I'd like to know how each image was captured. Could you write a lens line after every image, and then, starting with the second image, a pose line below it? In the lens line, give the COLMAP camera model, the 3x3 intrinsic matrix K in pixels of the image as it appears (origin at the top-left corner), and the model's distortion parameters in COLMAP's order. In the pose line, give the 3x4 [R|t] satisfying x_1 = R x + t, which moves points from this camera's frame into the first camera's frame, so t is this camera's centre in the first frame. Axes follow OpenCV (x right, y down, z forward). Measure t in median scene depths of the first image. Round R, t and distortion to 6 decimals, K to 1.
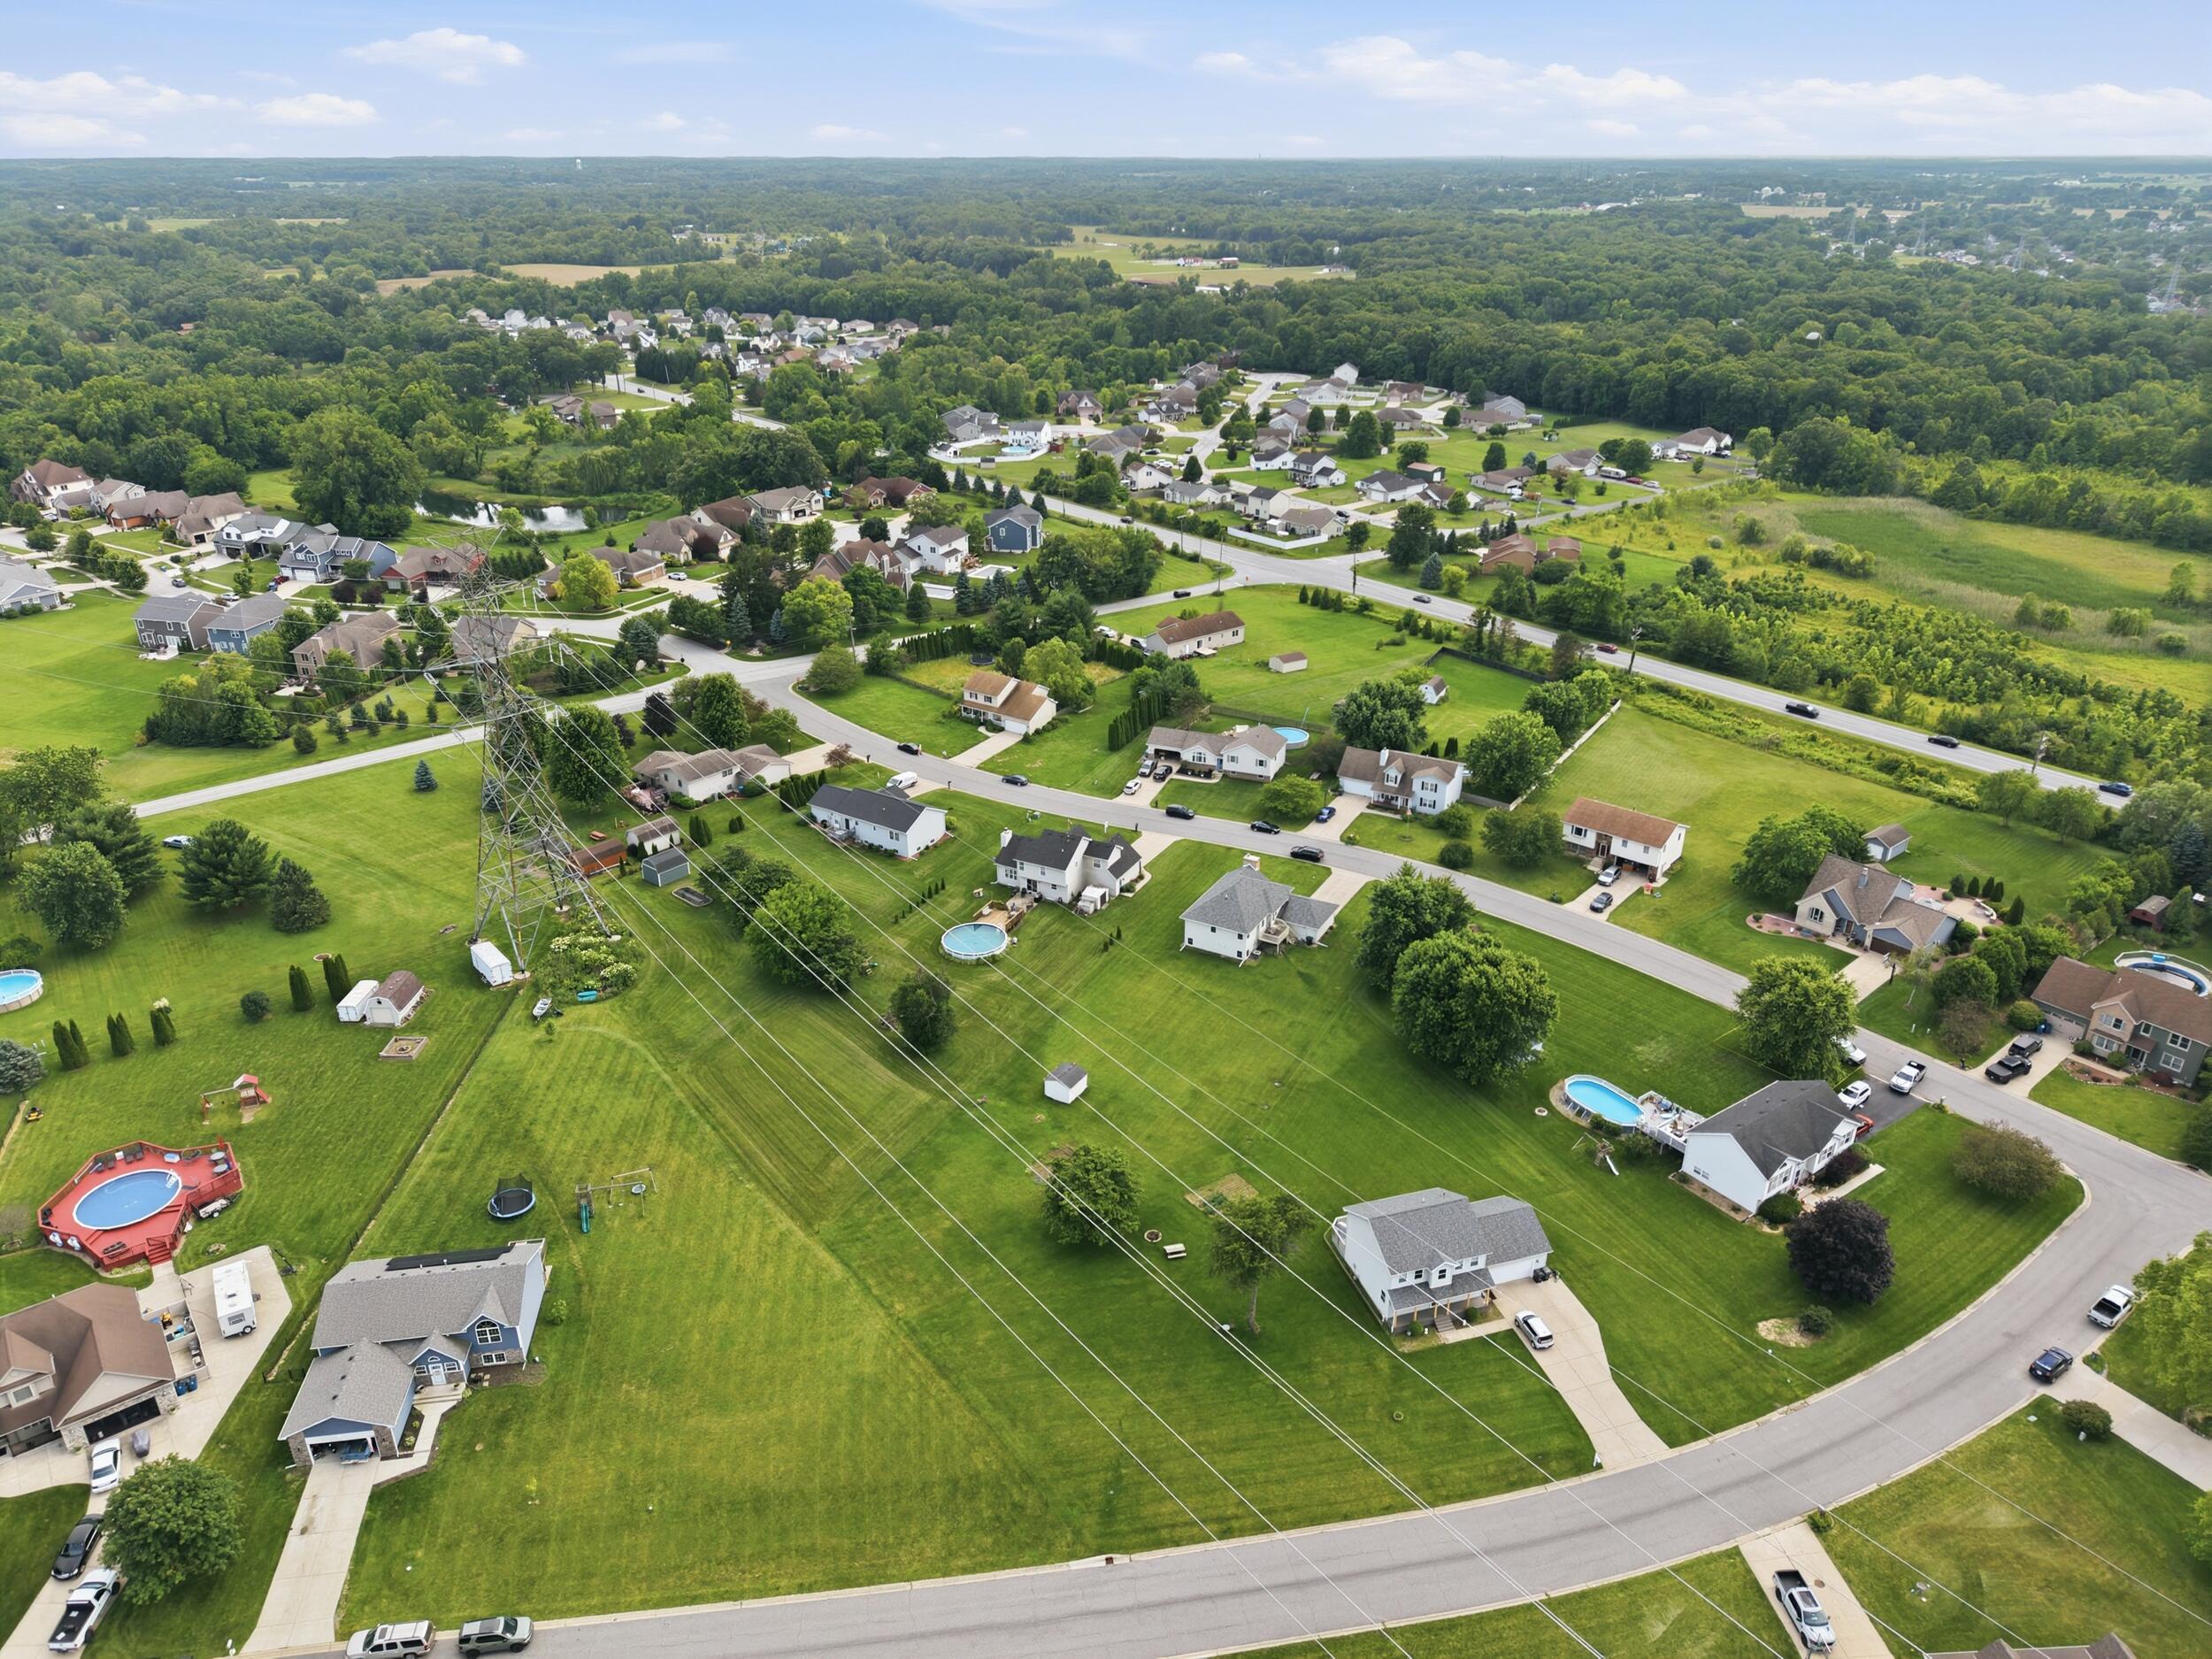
lens RADIAL K [[1469.3, 0, 1106.0], [0, 1469.3, 829.5], [0, 0, 1]] dist [0.037824, -0.037787]
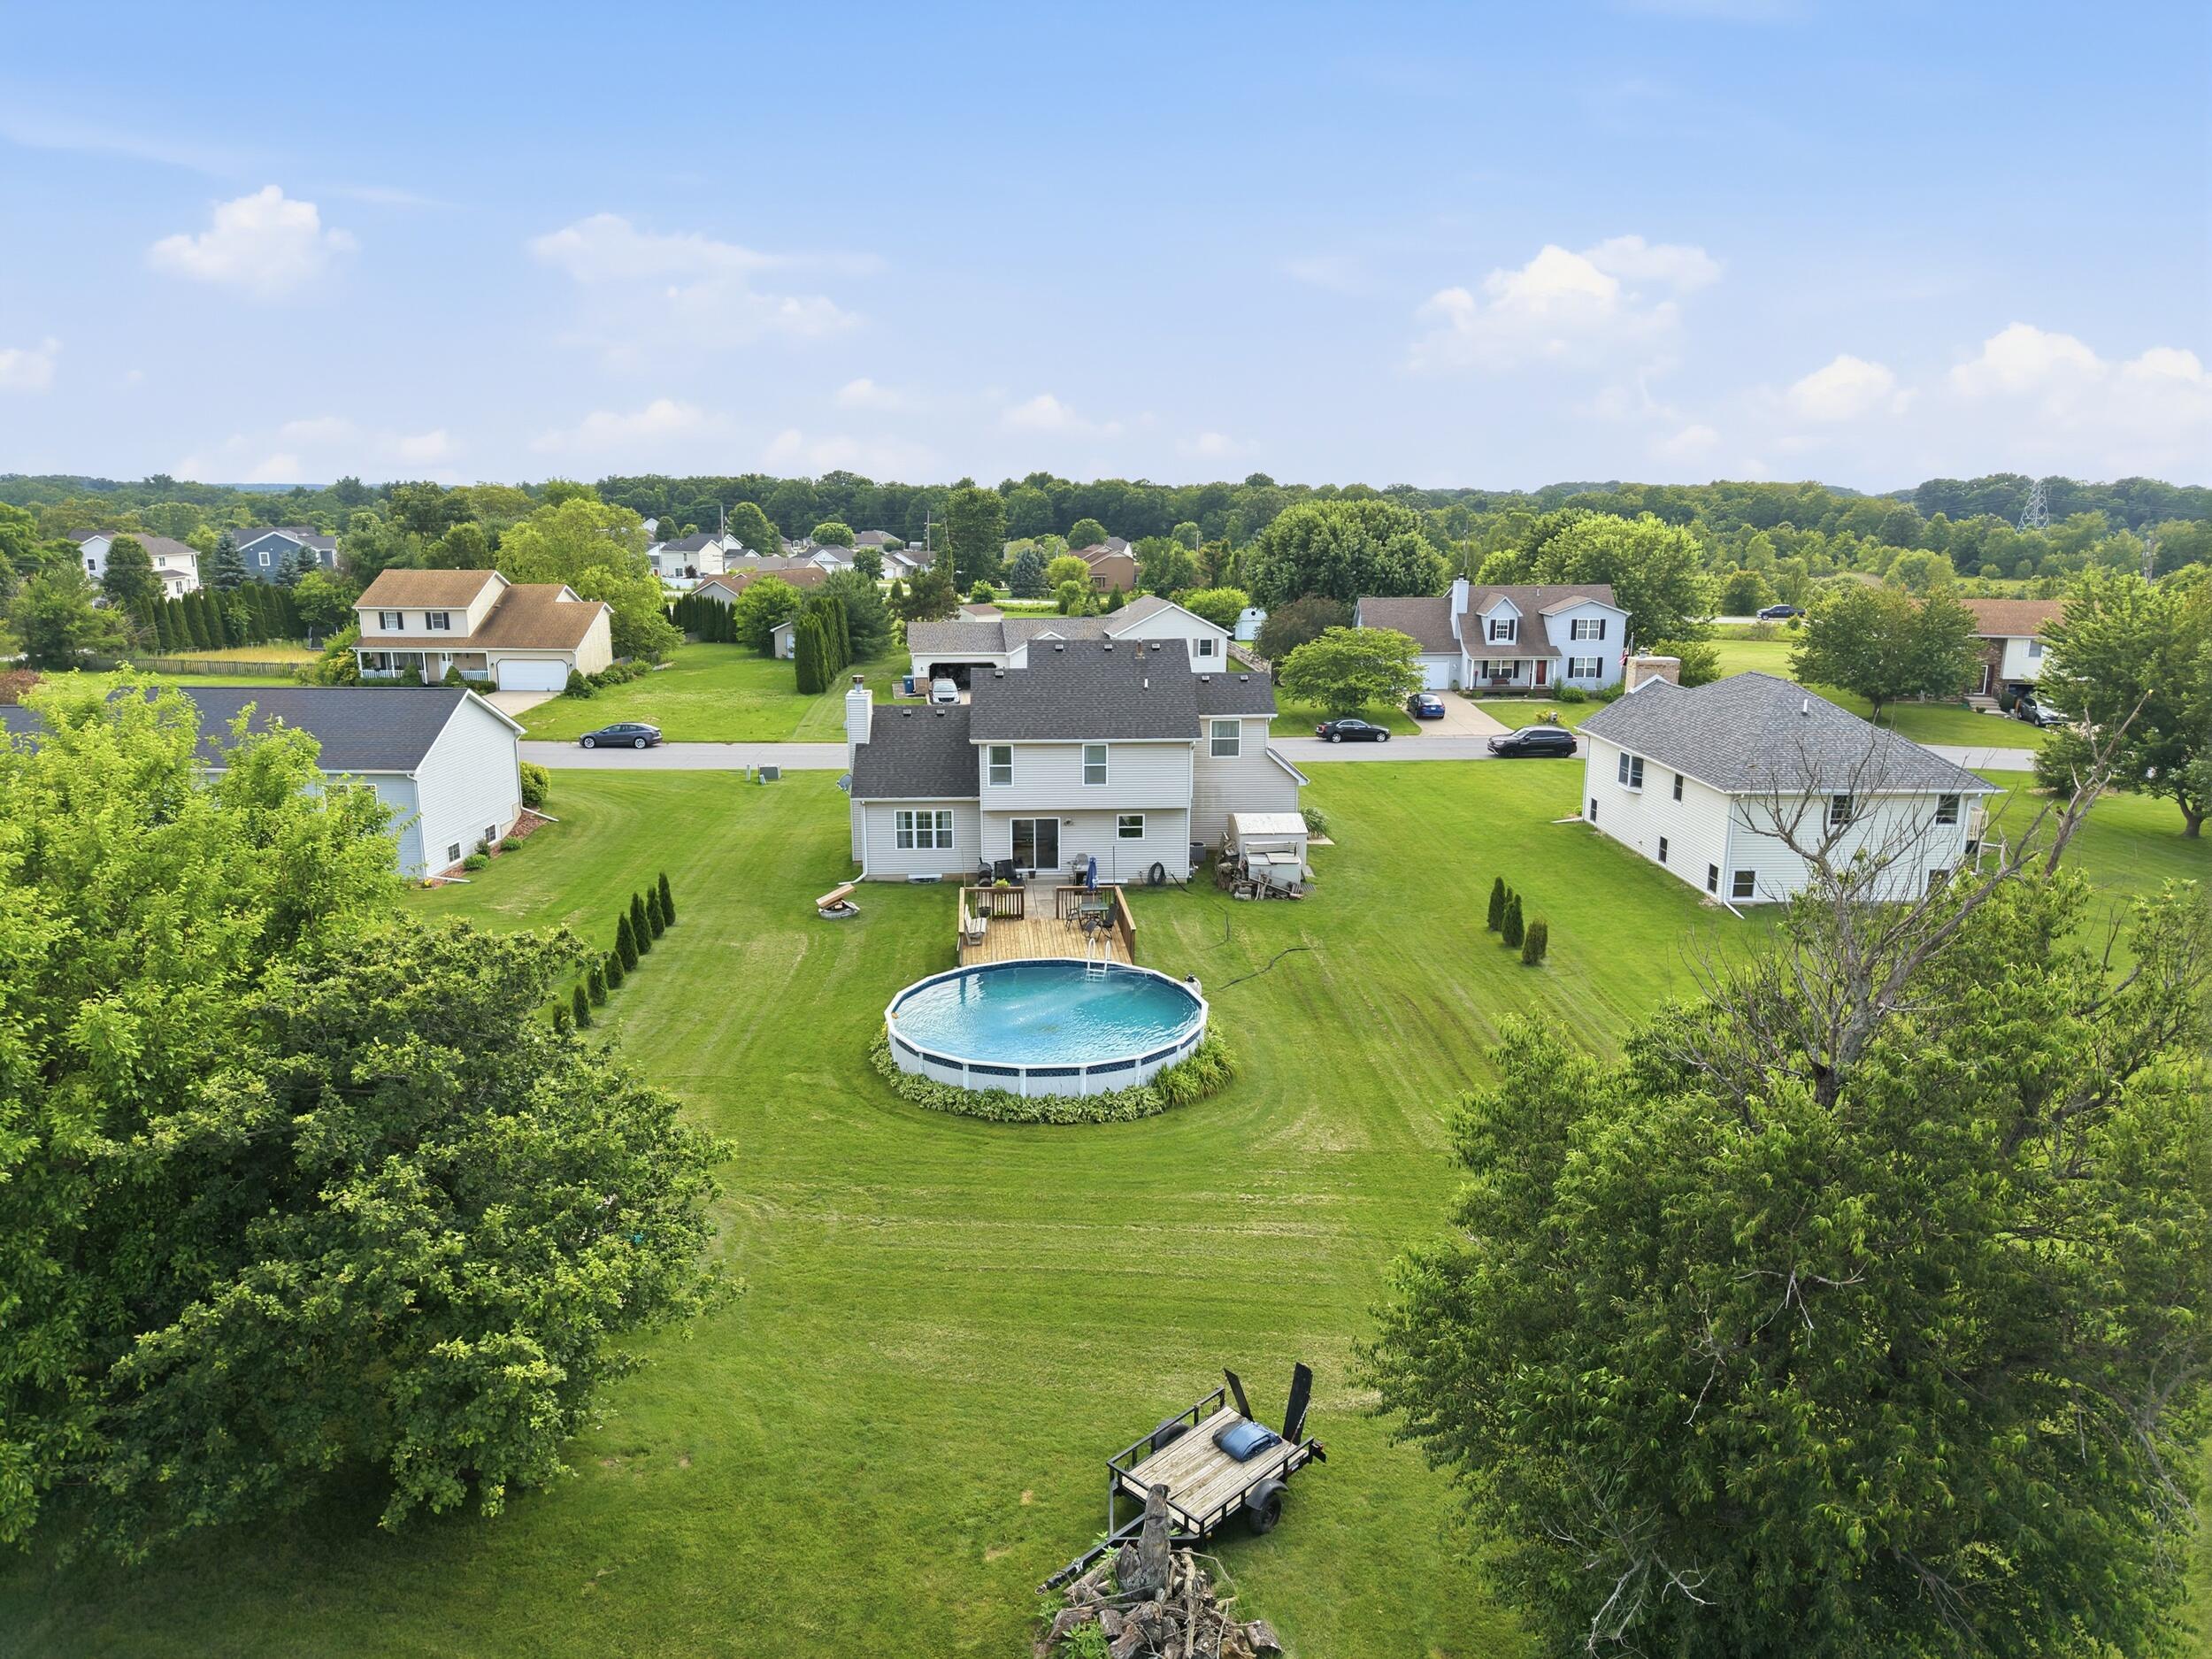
lens RADIAL K [[1469.3, 0, 1106.0], [0, 1469.3, 829.5], [0, 0, 1]] dist [0.037824, -0.037787]
pose [[0.856964, -0.111773, 0.503110, -0.146742], [0.213315, 0.965581, -0.148830, 0.067140], [-0.469159, 0.234863, 0.851310, 0.668455]]
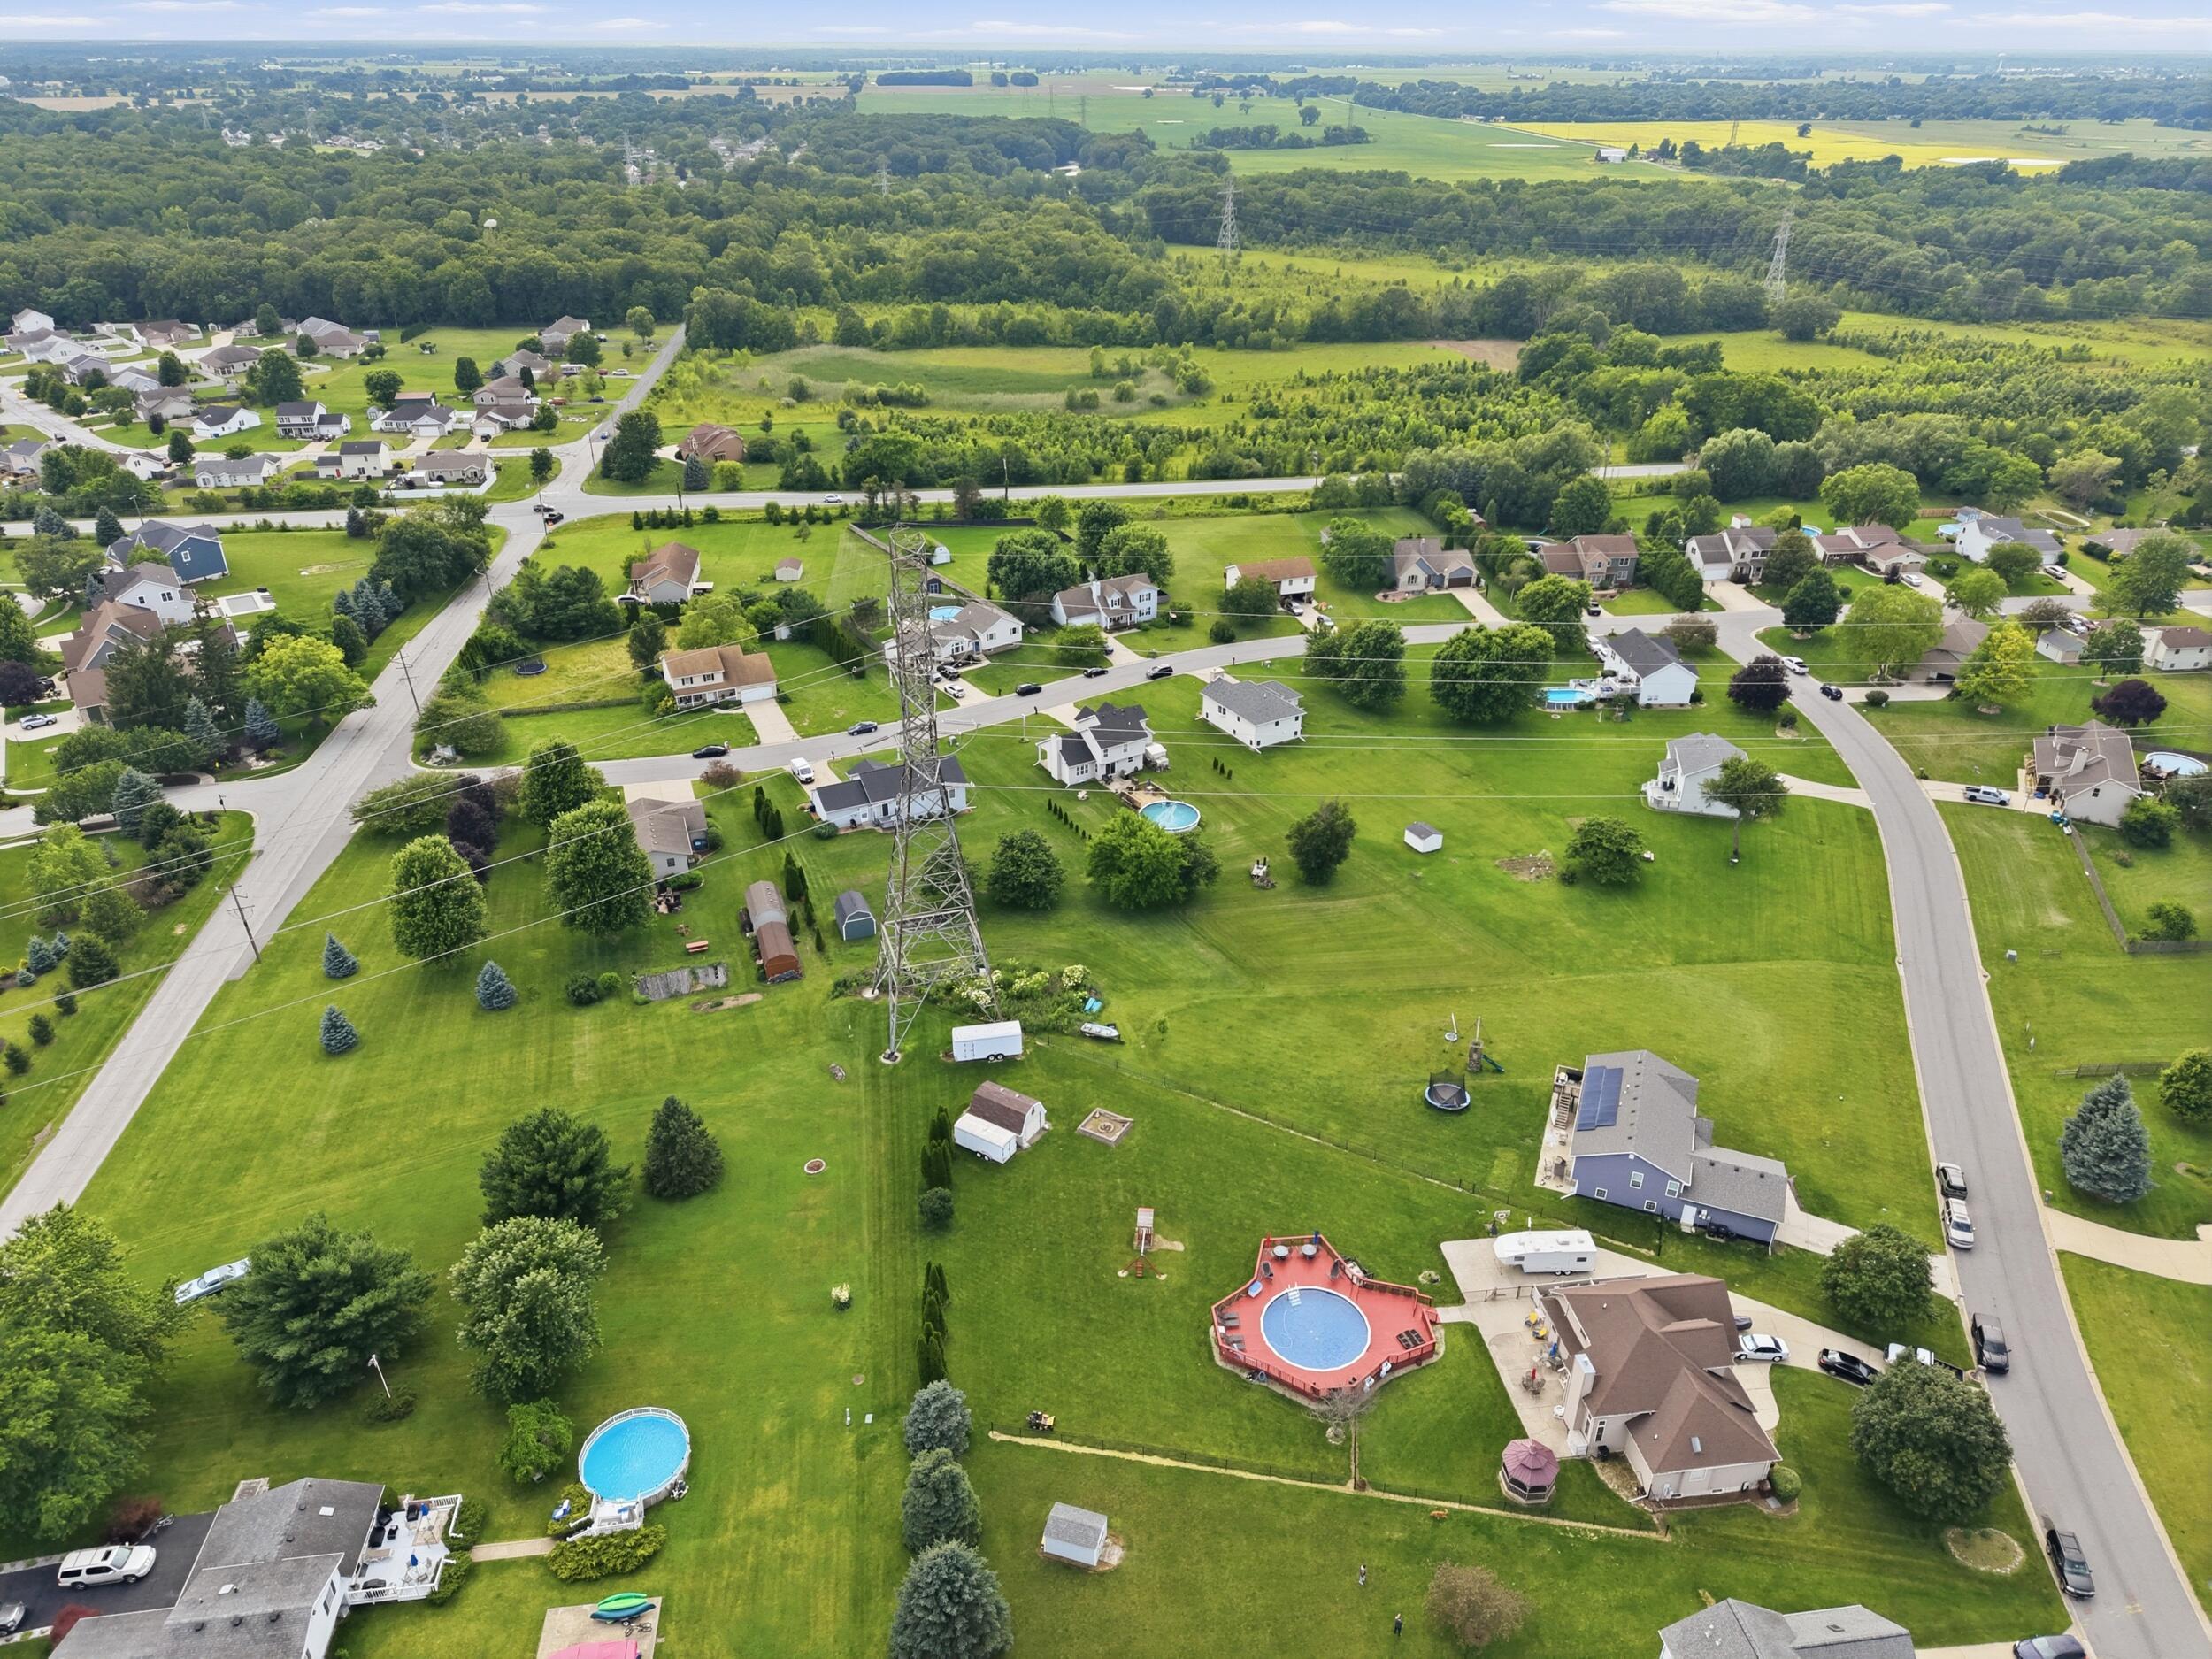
lens RADIAL K [[1469.3, 0, 1106.0], [0, 1469.3, 829.5], [0, 0, 1]] dist [0.037824, -0.037787]
pose [[0.509272, -0.404533, 0.759602, -0.746797], [0.355591, 0.902681, 0.242326, -0.152233], [-0.783707, 0.146698, 0.603558, 0.326229]]
